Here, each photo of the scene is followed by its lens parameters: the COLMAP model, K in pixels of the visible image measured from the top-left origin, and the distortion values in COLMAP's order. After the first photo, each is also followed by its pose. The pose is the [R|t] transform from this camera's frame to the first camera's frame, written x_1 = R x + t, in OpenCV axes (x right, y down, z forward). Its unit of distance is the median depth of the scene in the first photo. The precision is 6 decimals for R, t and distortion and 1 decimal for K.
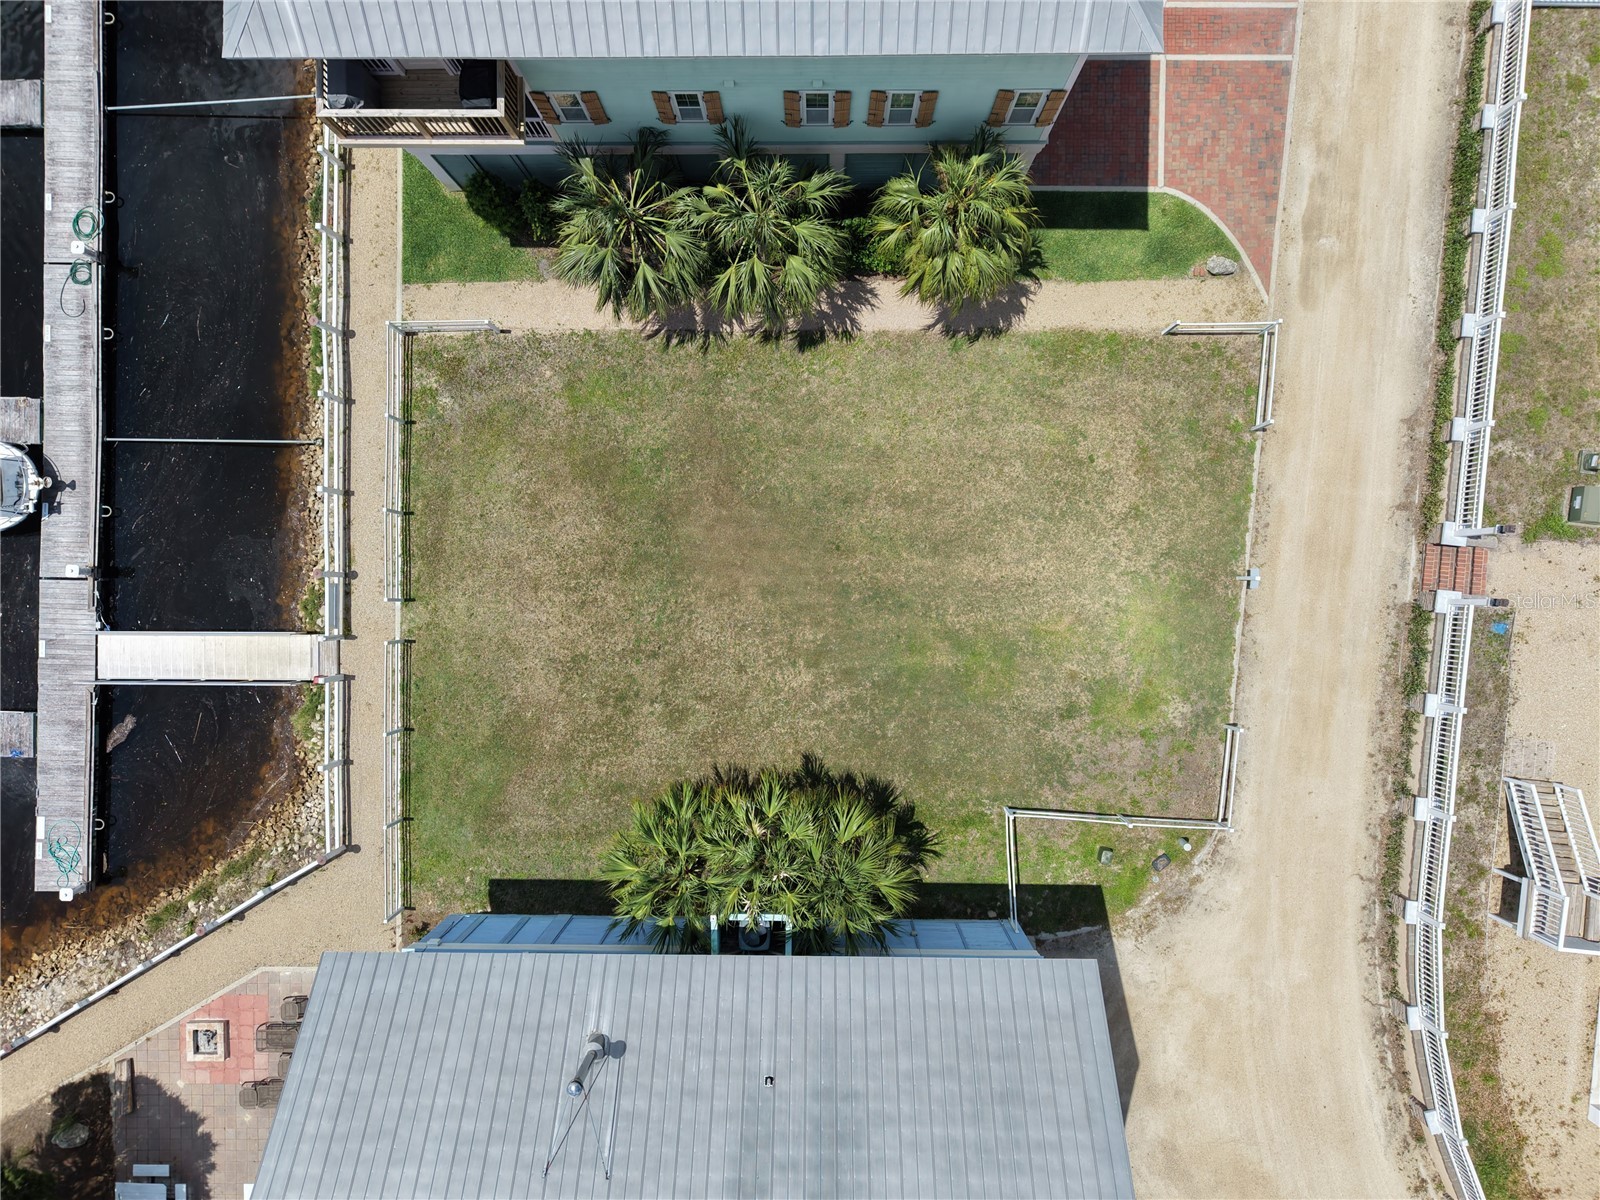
lens RADIAL K [[1081.5, 0, 806.0], [0, 1081.5, 599.1], [0, 0, 1]] dist [0.046748, -0.050675]
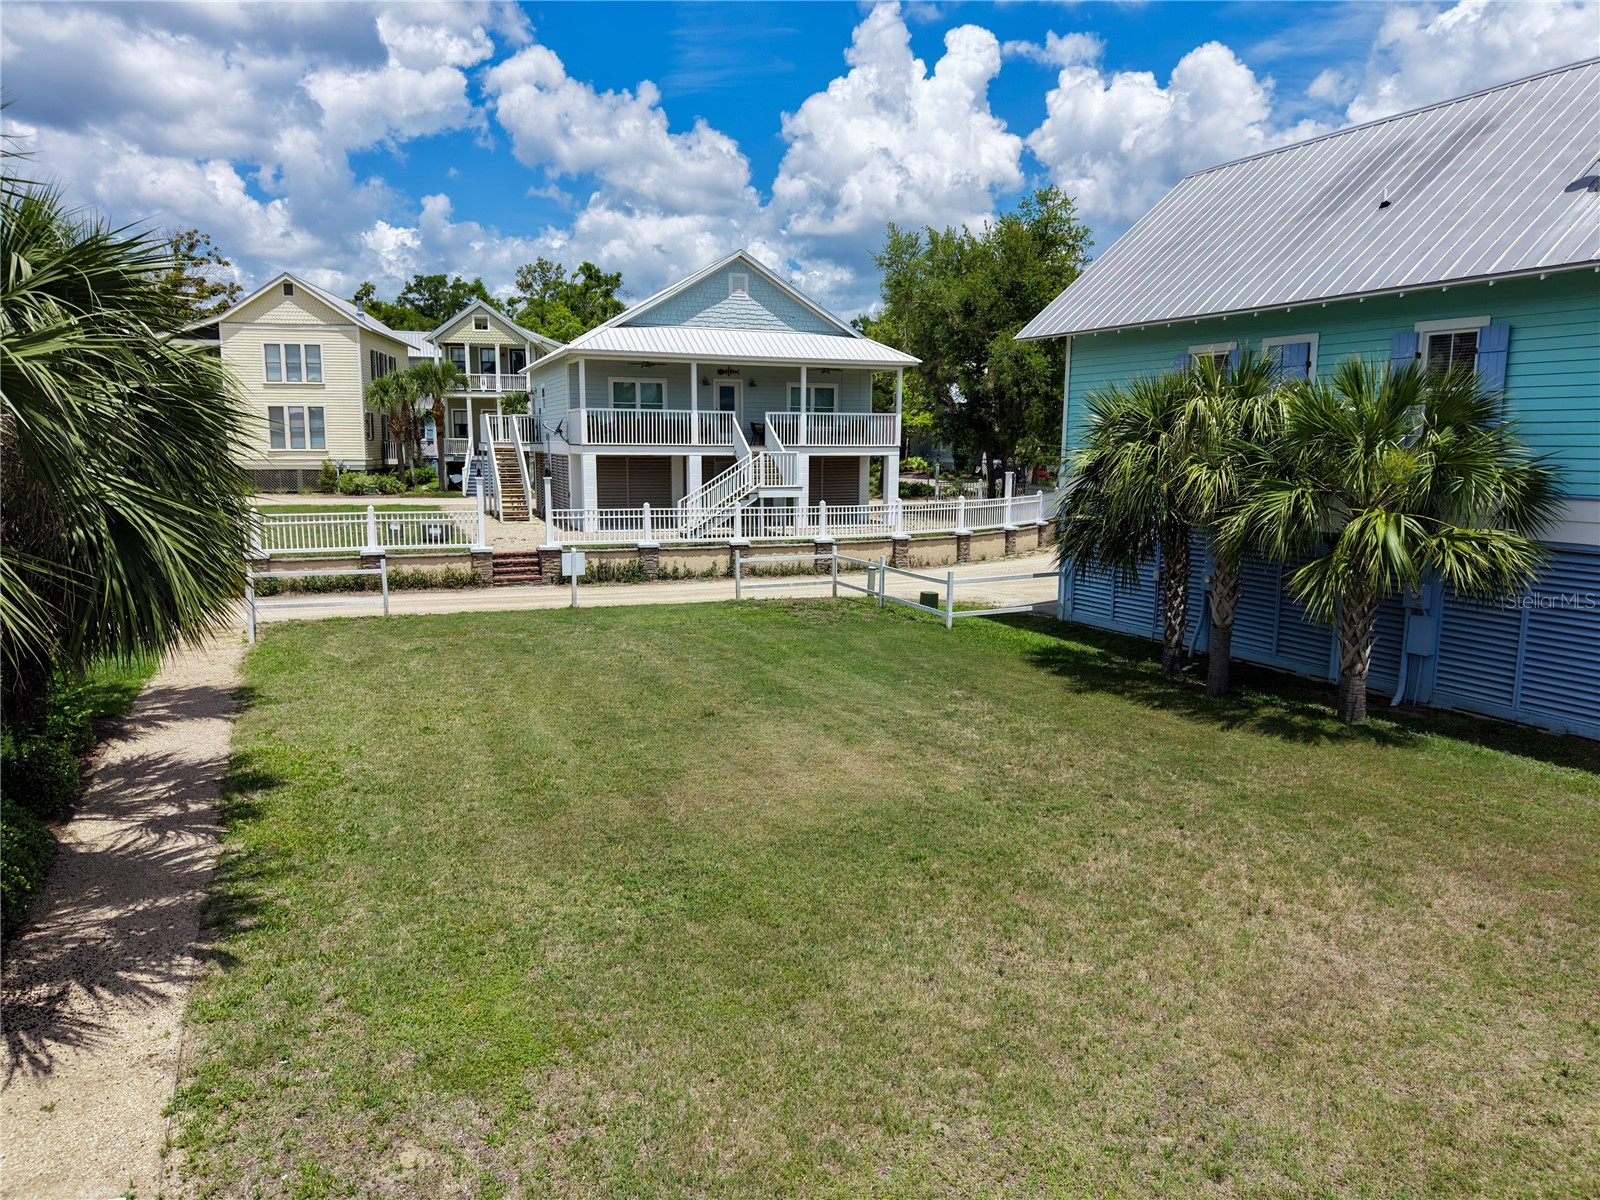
lens RADIAL K [[1072.5, 0, 808.0], [0, 1072.5, 598.5], [0, 0, 1]] dist [0.000600, -0.004158]
pose [[-0.443756, -0.110353, 0.889327, -0.430437], [0.896110, -0.063685, 0.439238, -0.224705], [0.008166, 0.991850, 0.127149, 0.881007]]
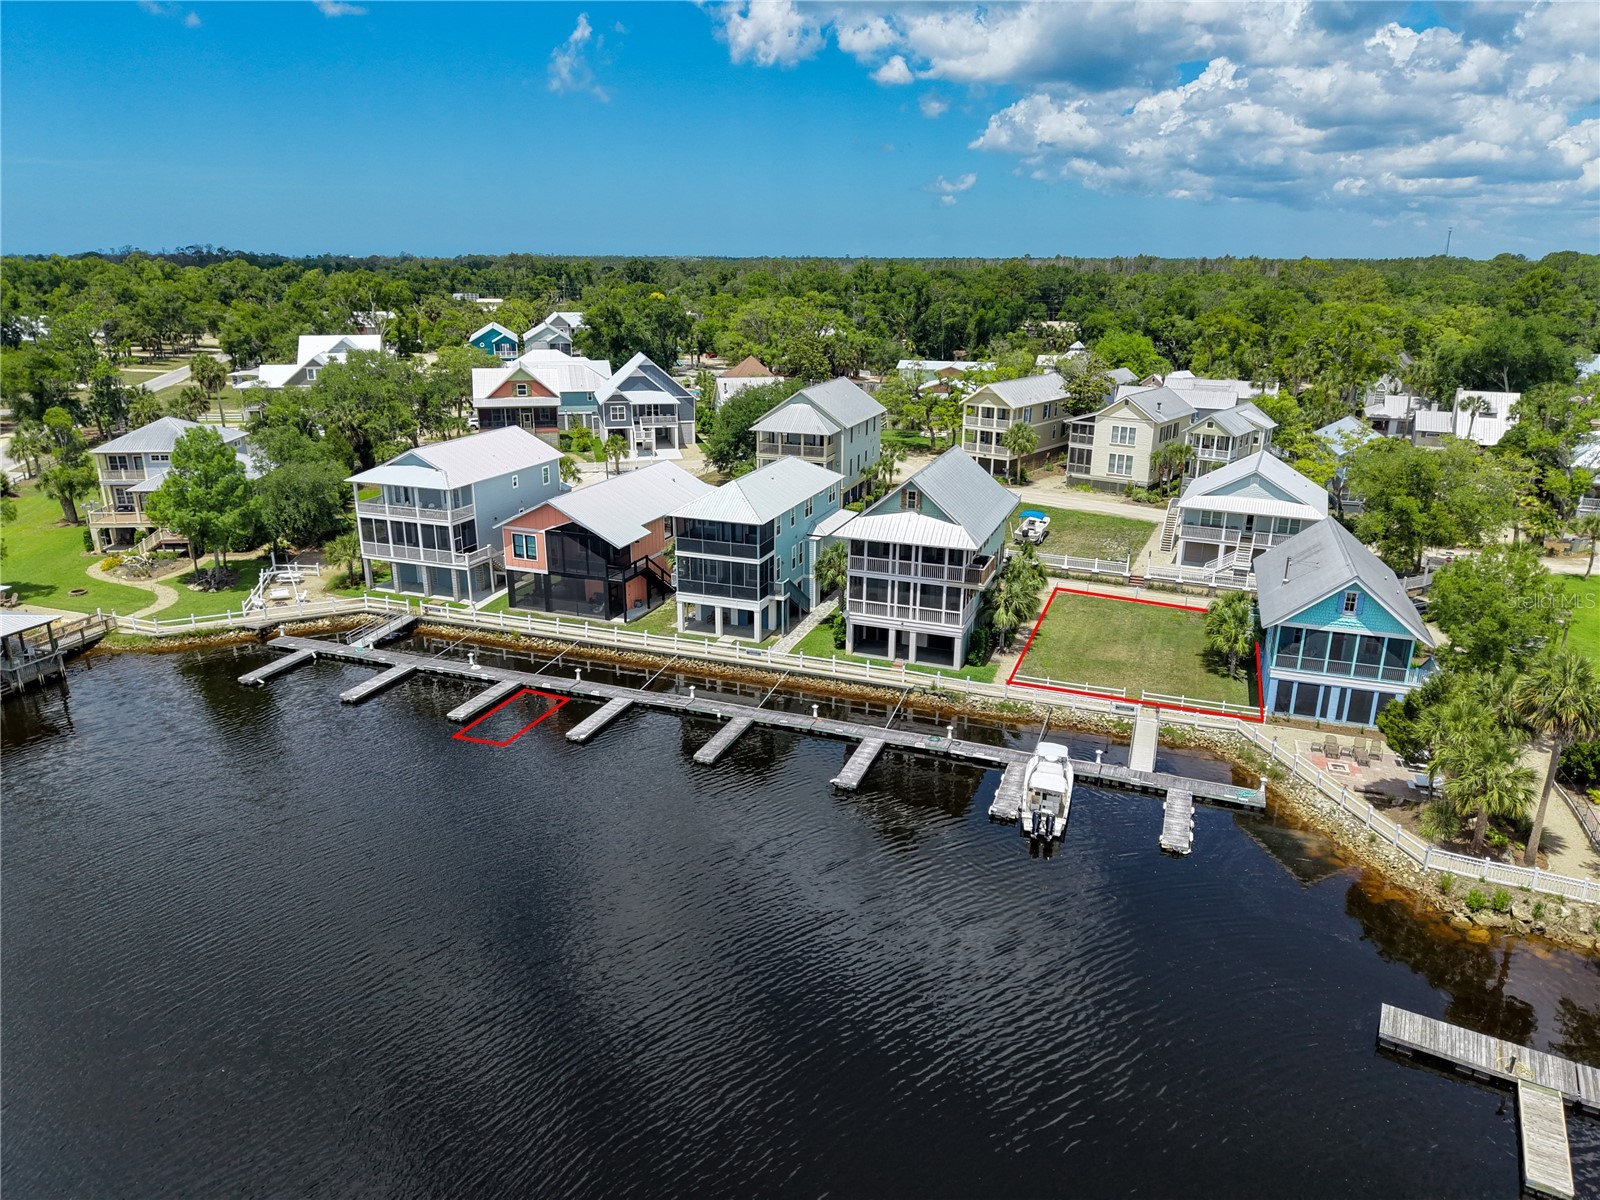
lens RADIAL K [[1080.5, 0, 779.1], [0, 1080.5, 590.0], [0, 0, 1]] dist [0.077093, -0.084772]
pose [[0.357674, -0.253430, 0.898800, -2.774446], [0.933833, 0.102290, -0.342773, 0.090697], [-0.005069, 0.961930, 0.273248, 0.108388]]
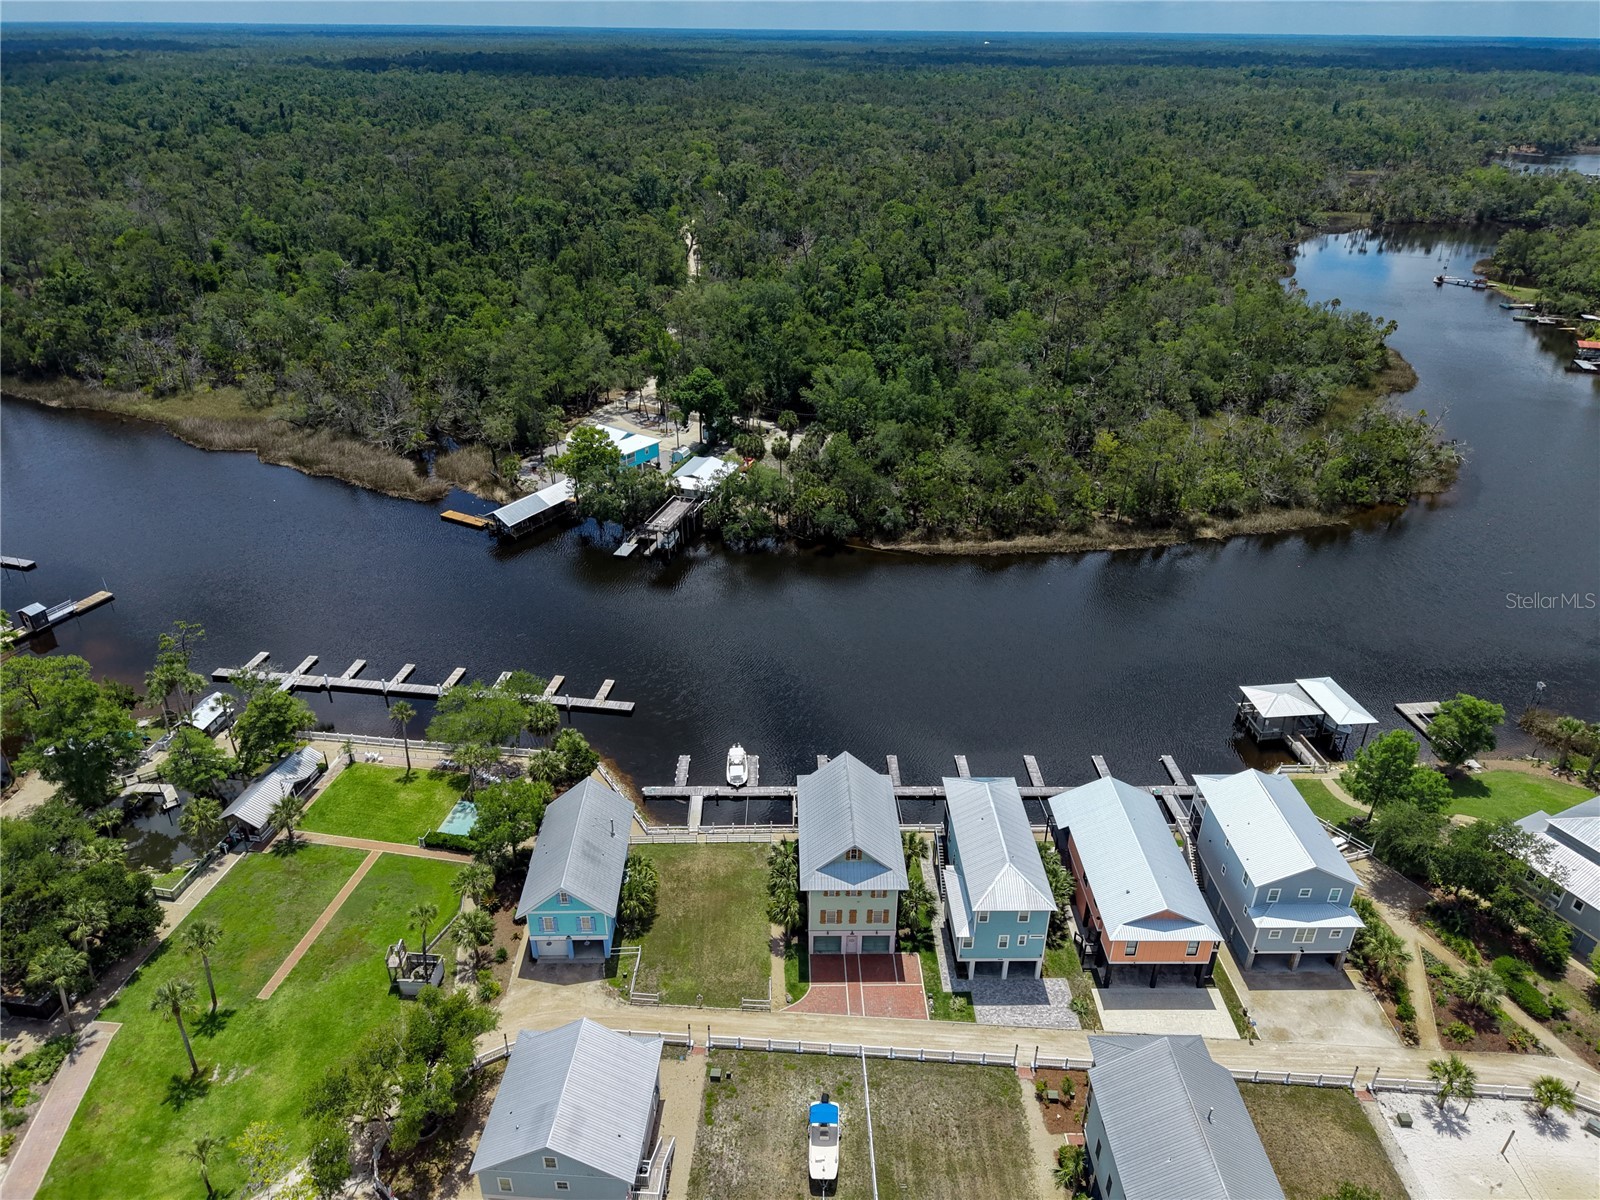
lens RADIAL K [[1081.5, 0, 806.0], [0, 1081.5, 599.1], [0, 0, 1]] dist [0.046748, -0.050675]
pose [[0.028148, 0.490476, -0.871000, 2.780166], [-0.999244, -0.009585, -0.037690, -0.213490], [-0.026834, 0.871402, 0.489835, -1.828227]]
